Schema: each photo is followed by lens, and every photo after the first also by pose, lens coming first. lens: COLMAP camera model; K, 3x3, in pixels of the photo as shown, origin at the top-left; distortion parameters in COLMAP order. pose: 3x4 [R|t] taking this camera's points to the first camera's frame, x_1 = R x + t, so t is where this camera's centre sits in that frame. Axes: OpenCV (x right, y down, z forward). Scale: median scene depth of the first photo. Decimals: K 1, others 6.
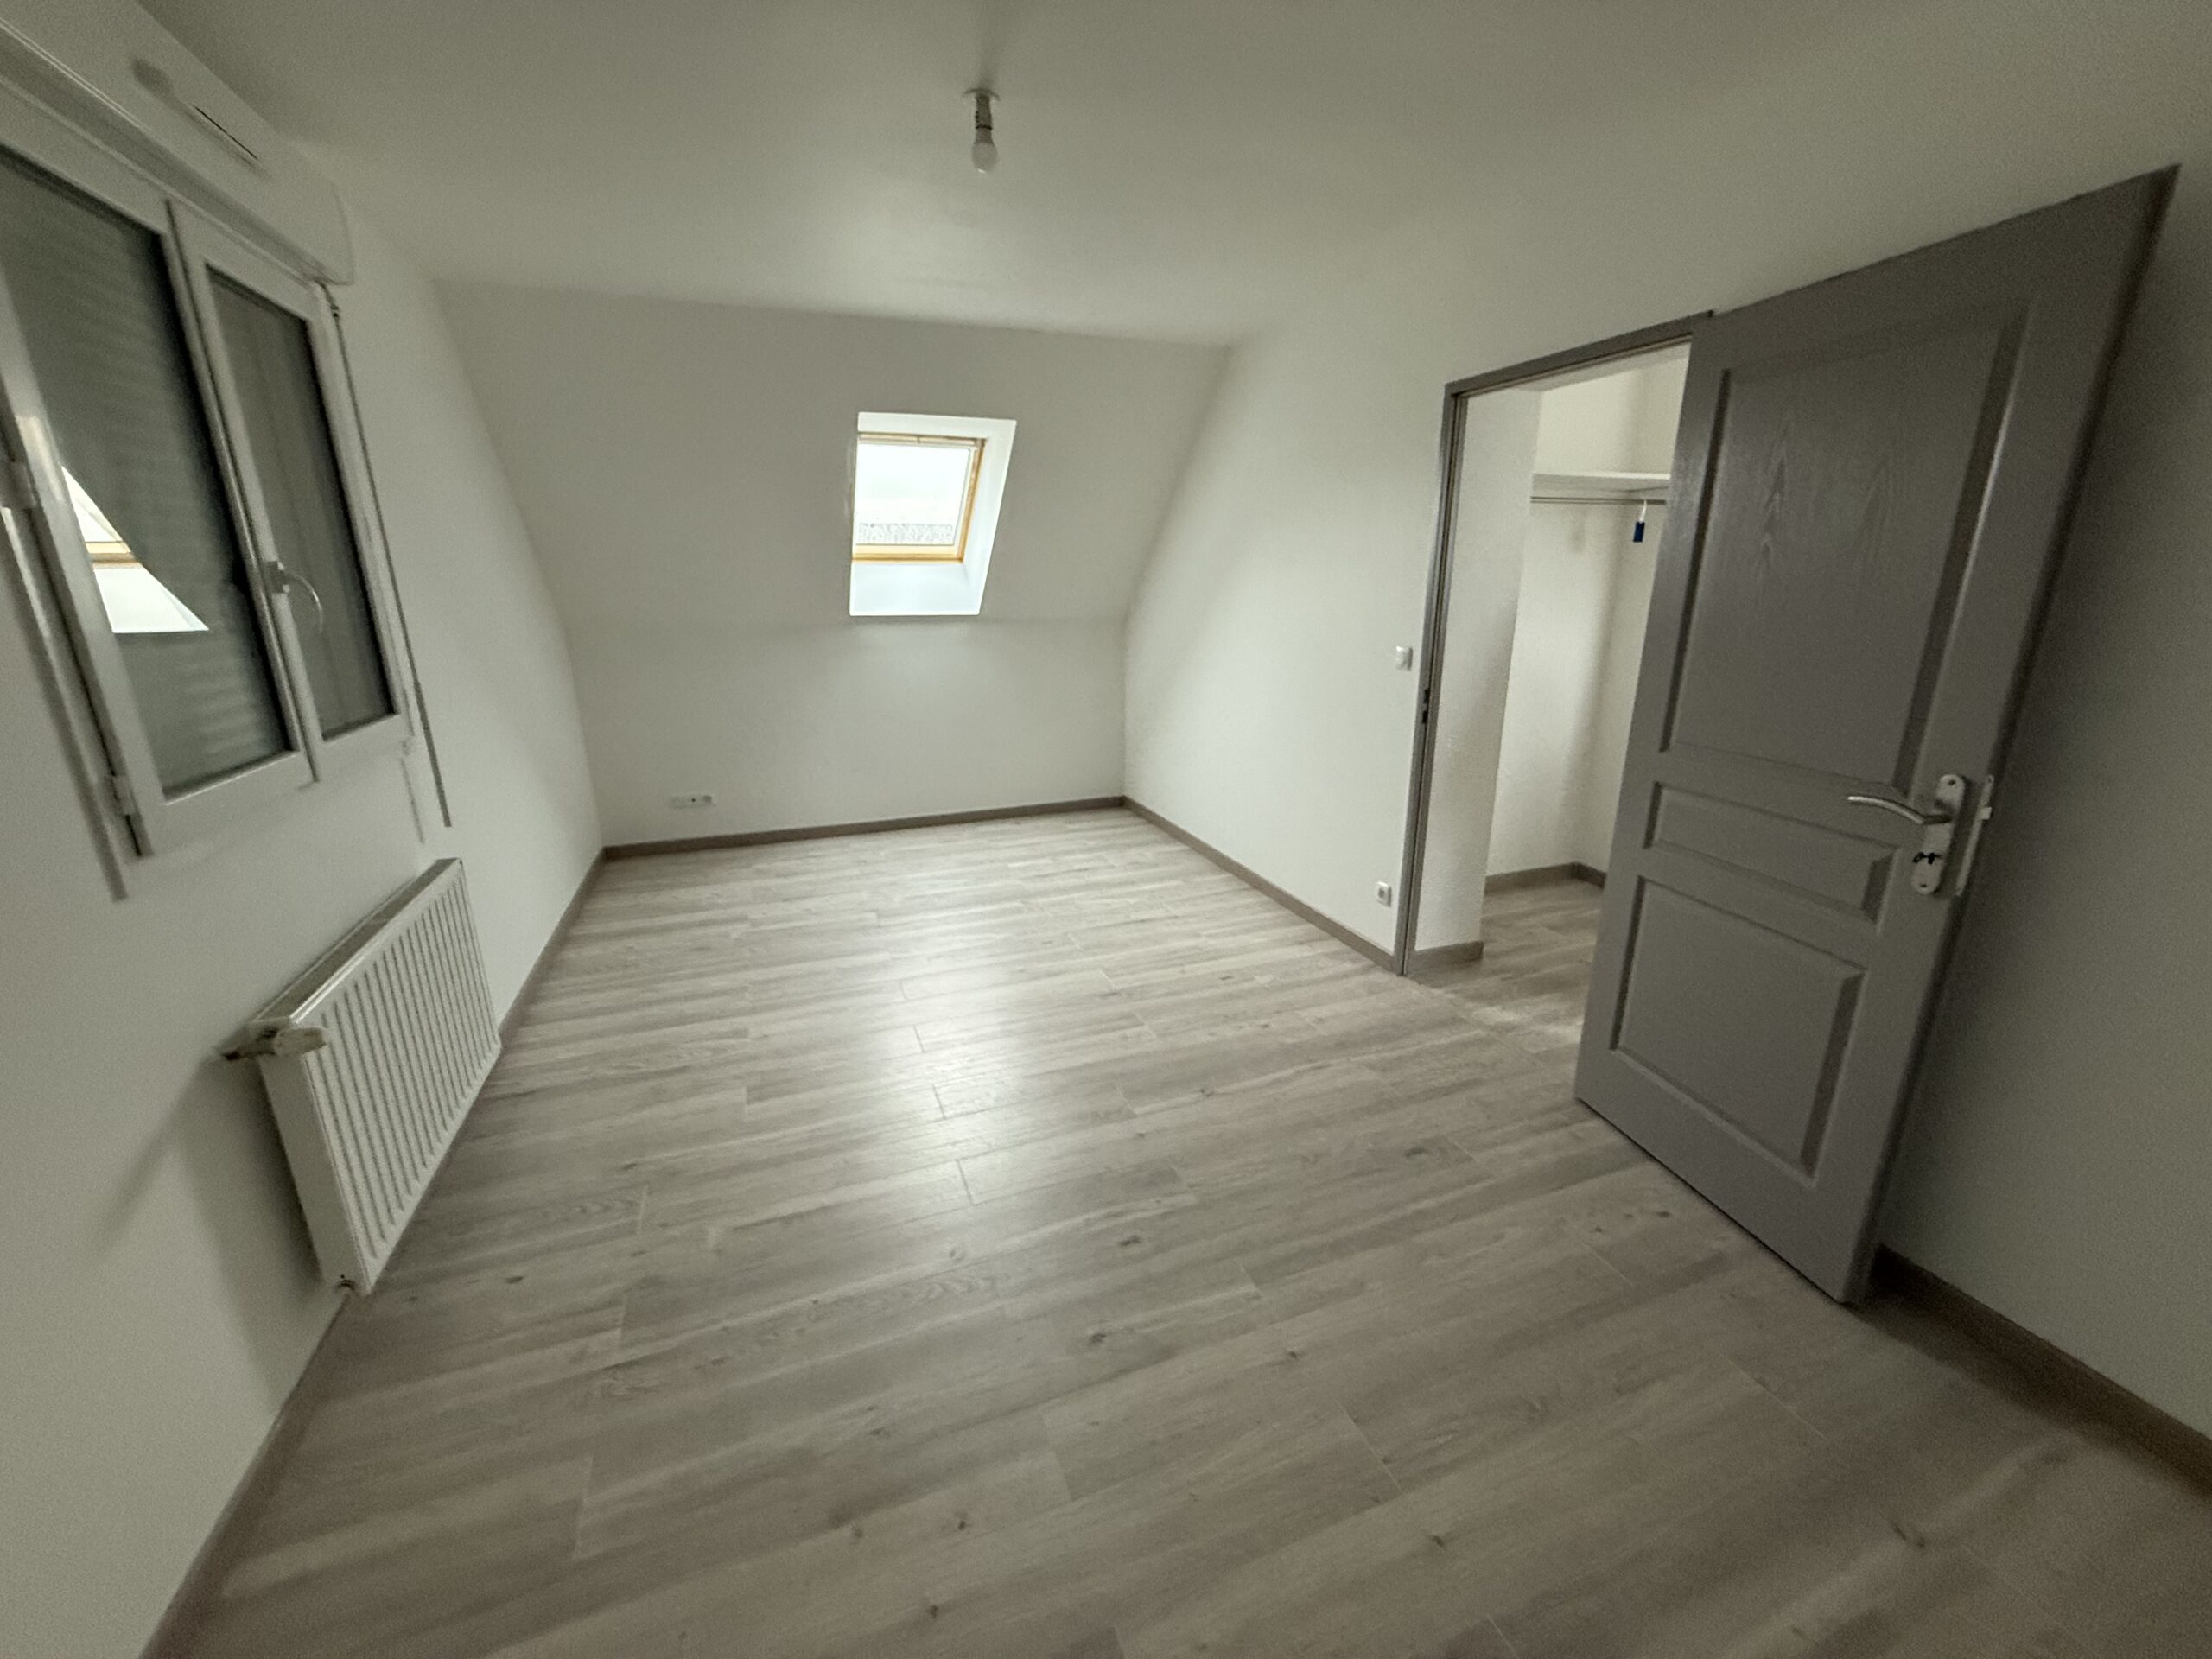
lens RADIAL K [[879.7, 0, 1099.7], [0, 879.7, 829.7], [0, 0, 1]] dist [-0.000013, 0.000045]
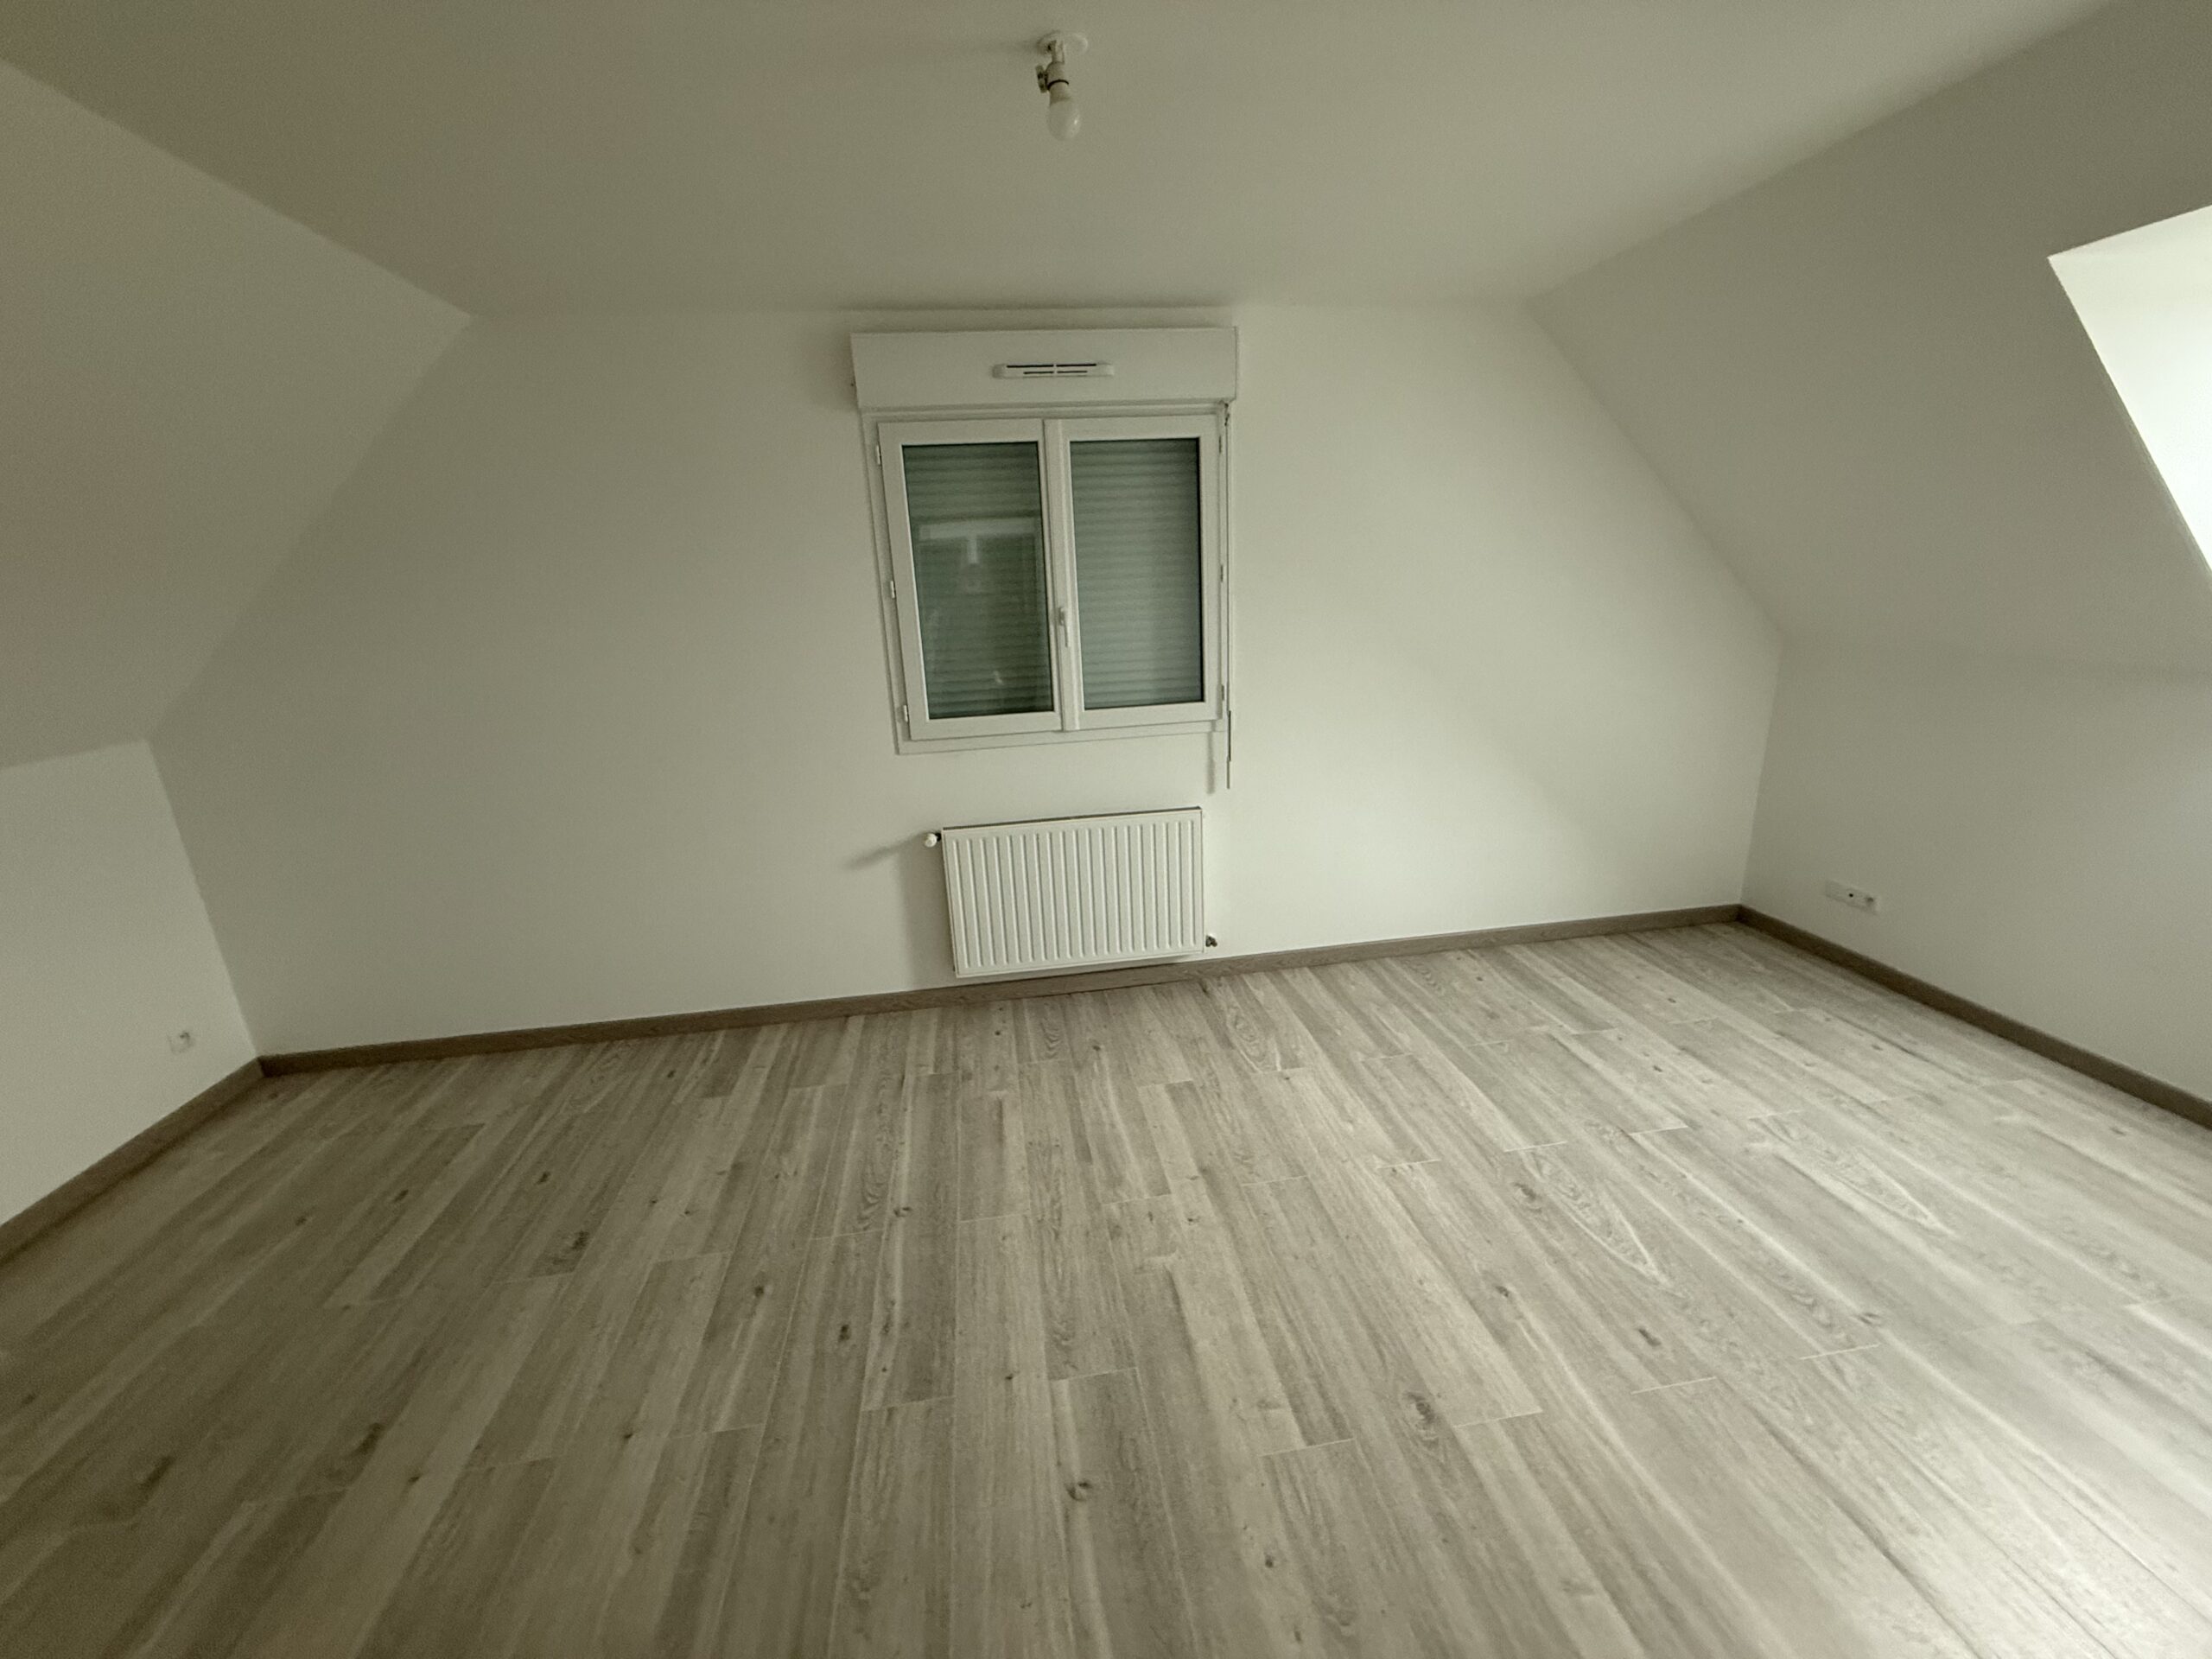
lens RADIAL K [[879.7, 0, 1099.7], [0, 879.7, 829.7], [0, 0, 1]] dist [-0.000013, 0.000045]
pose [[-0.219679, 0.286031, -0.932699, 0.581492], [-0.221775, 0.916380, 0.333262, -0.348144], [0.950030, 0.280060, -0.137875, 0.999889]]
